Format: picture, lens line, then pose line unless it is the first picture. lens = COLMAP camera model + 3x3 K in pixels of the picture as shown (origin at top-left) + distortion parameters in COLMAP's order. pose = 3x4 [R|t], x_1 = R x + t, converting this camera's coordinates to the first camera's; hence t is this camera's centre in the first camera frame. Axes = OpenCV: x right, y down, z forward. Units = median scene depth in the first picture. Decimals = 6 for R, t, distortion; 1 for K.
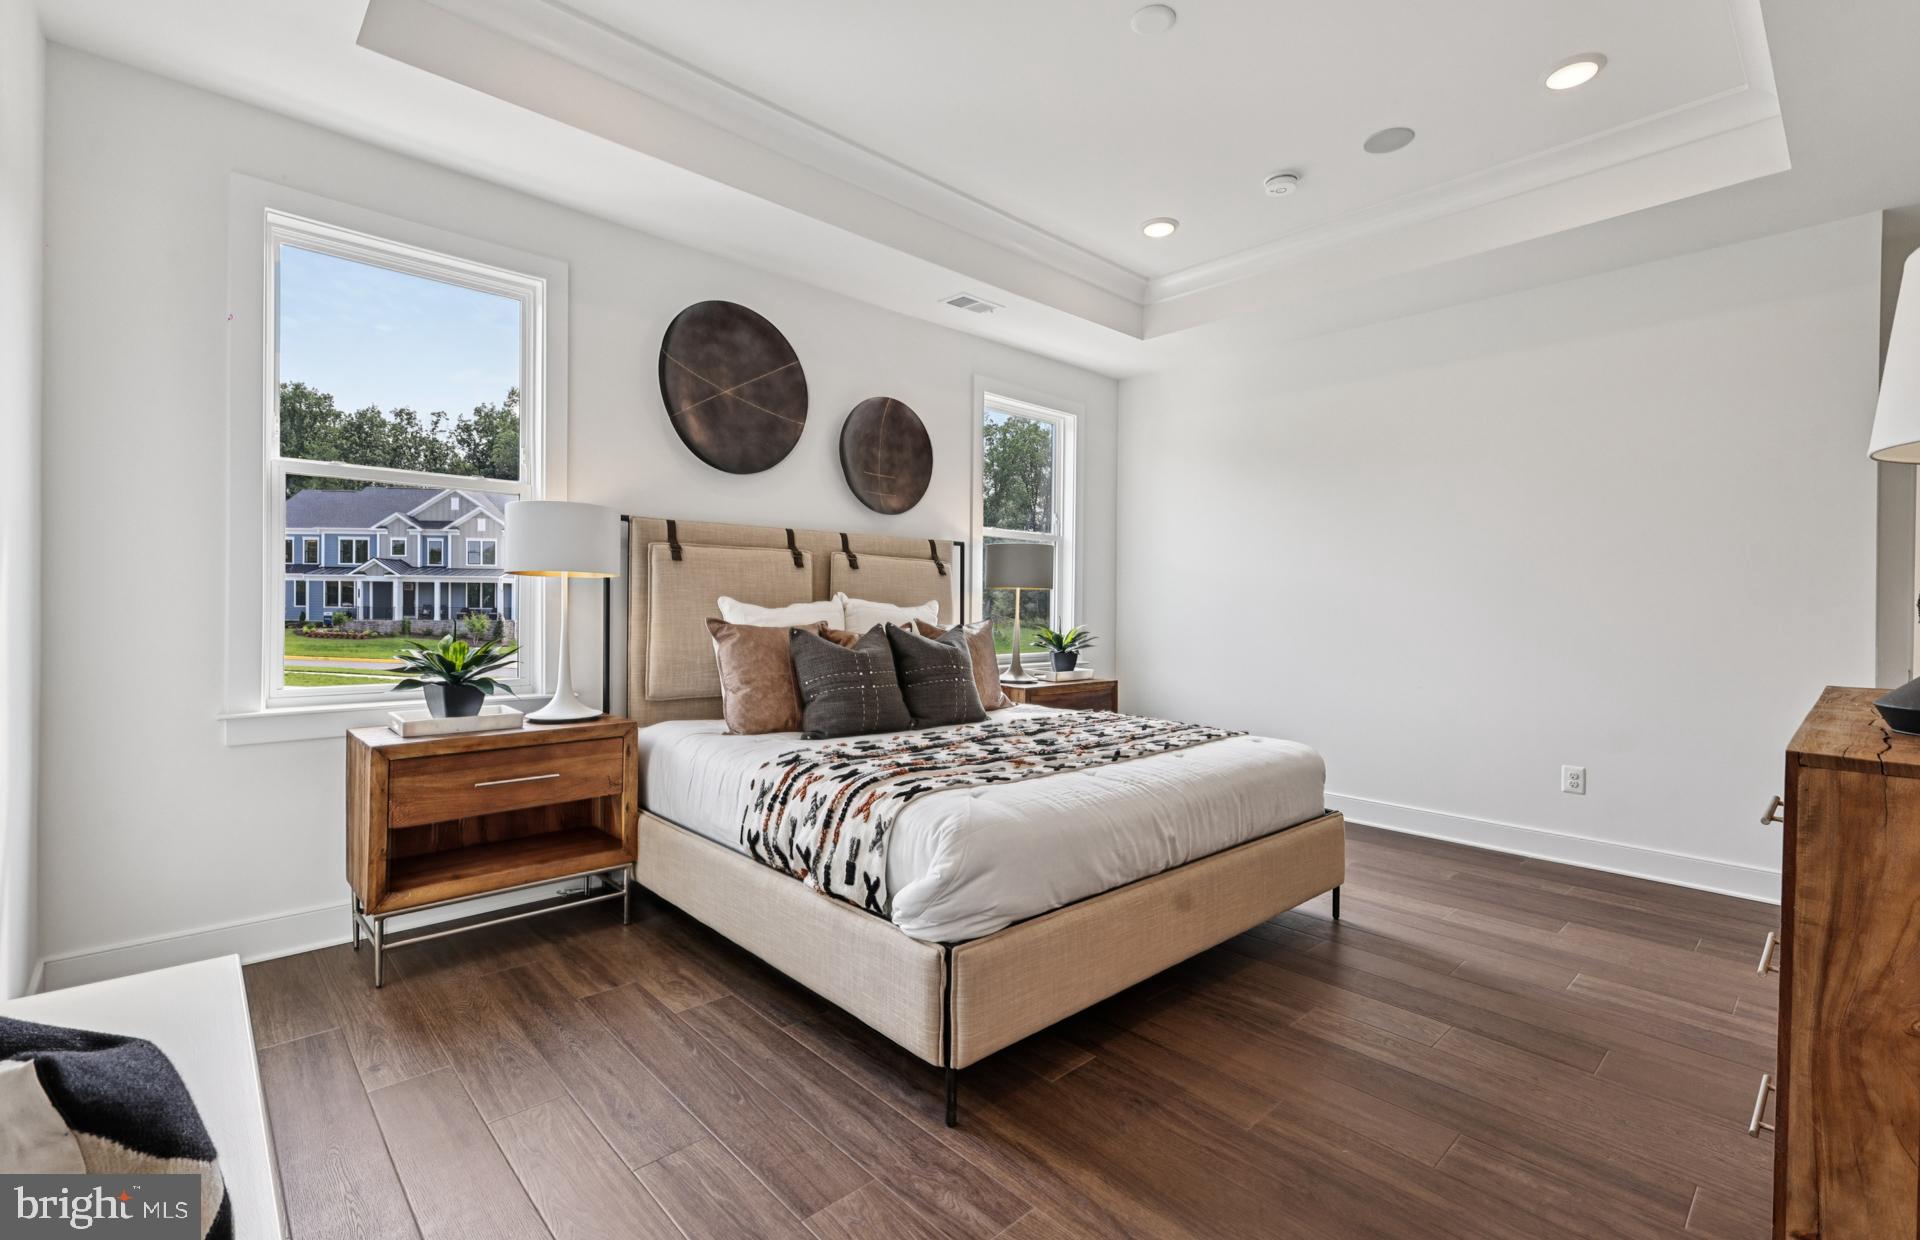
lens RADIAL K [[844.4, 0, 961.4], [0, 844.4, 617.4], [0, 0, 1]] dist [-0.002699, -0.000872]
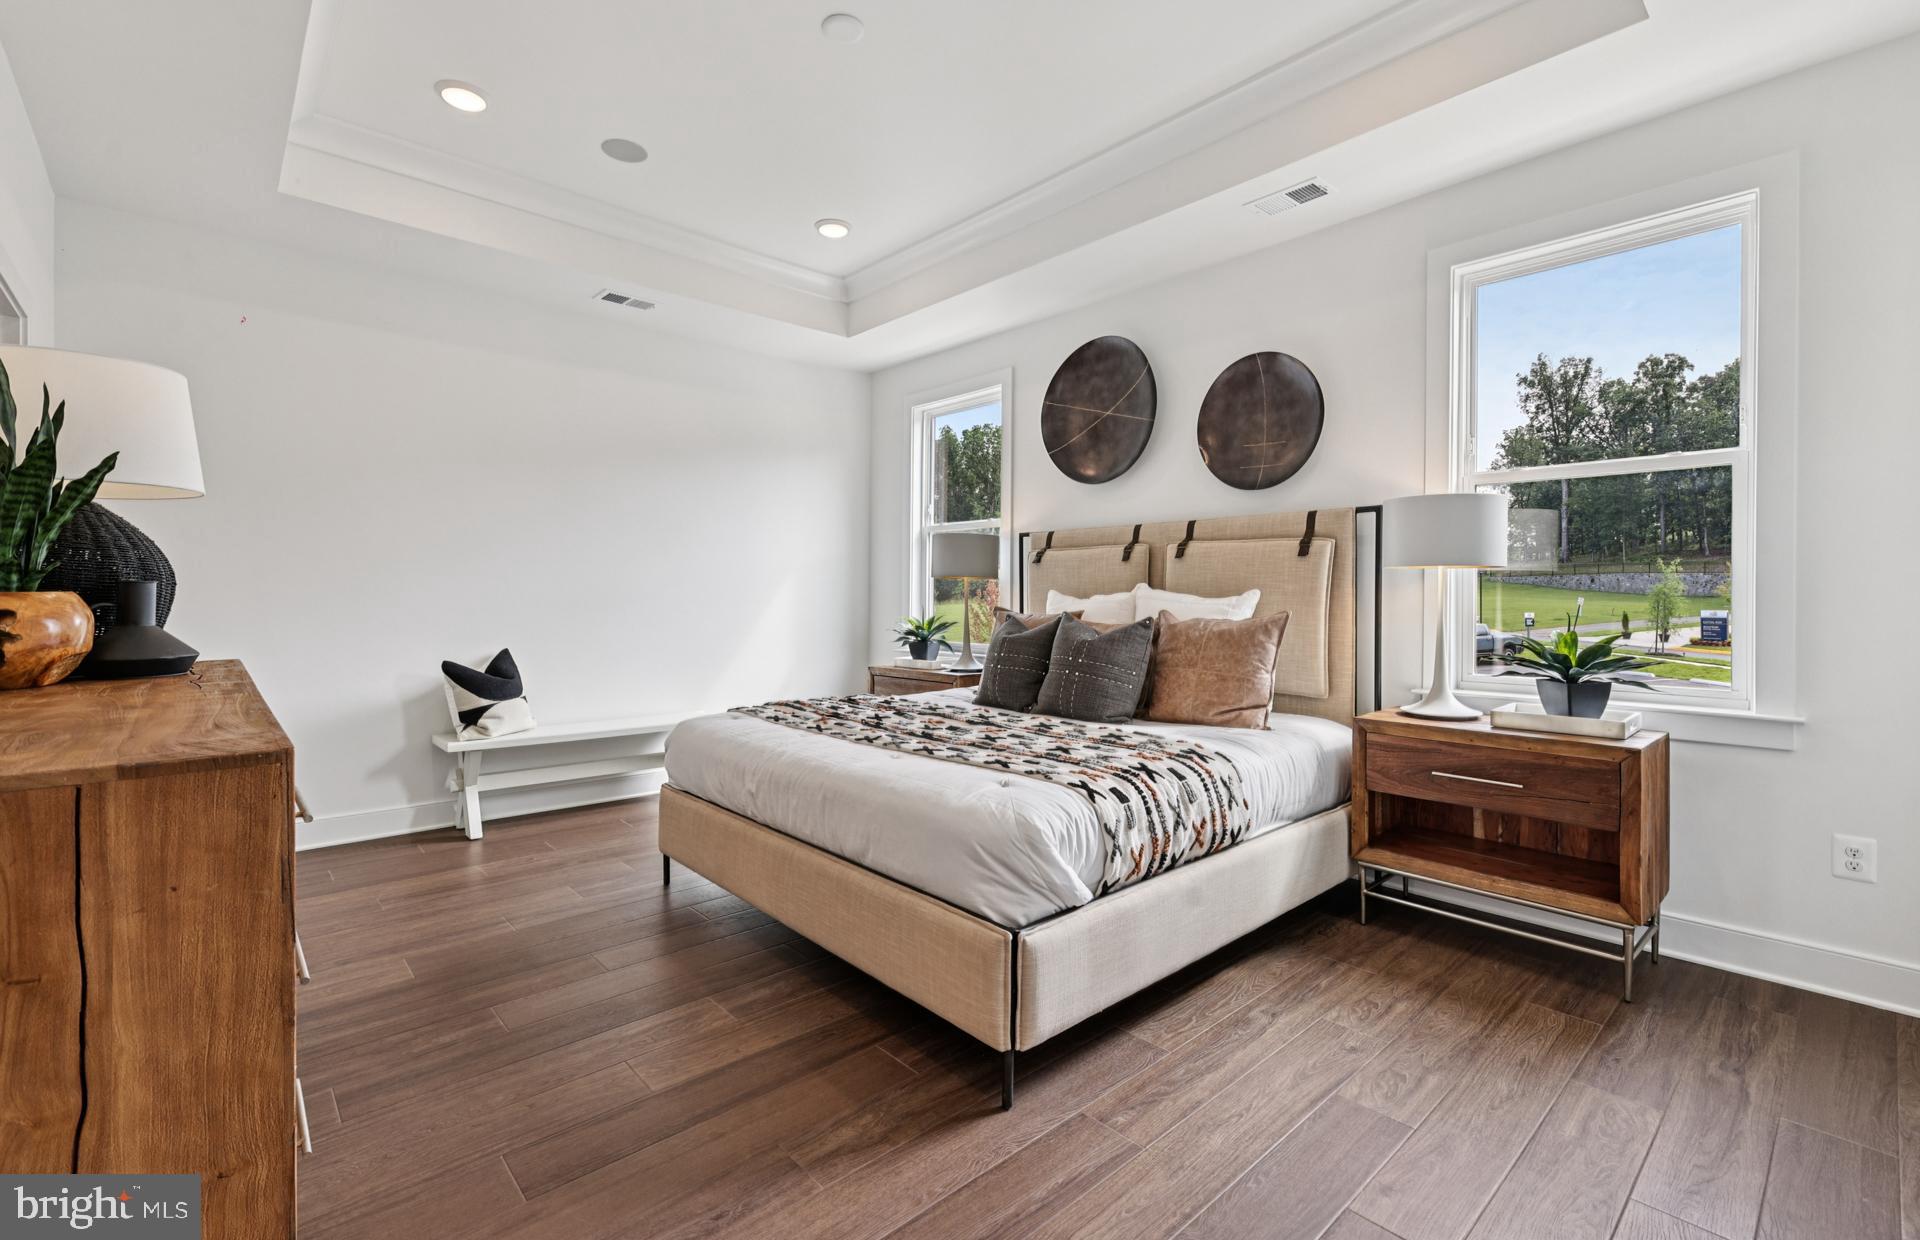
lens RADIAL K [[844.4, 0, 962.2], [0, 844.4, 603.4], [0, 0, 1]] dist [-0.002699, -0.000872]
pose [[-0.009096, 0.001068, -0.999958, 0.882901], [-0.011897, 0.999929, 0.001176, -0.004464], [0.999888, 0.011907, -0.009083, 0.813457]]
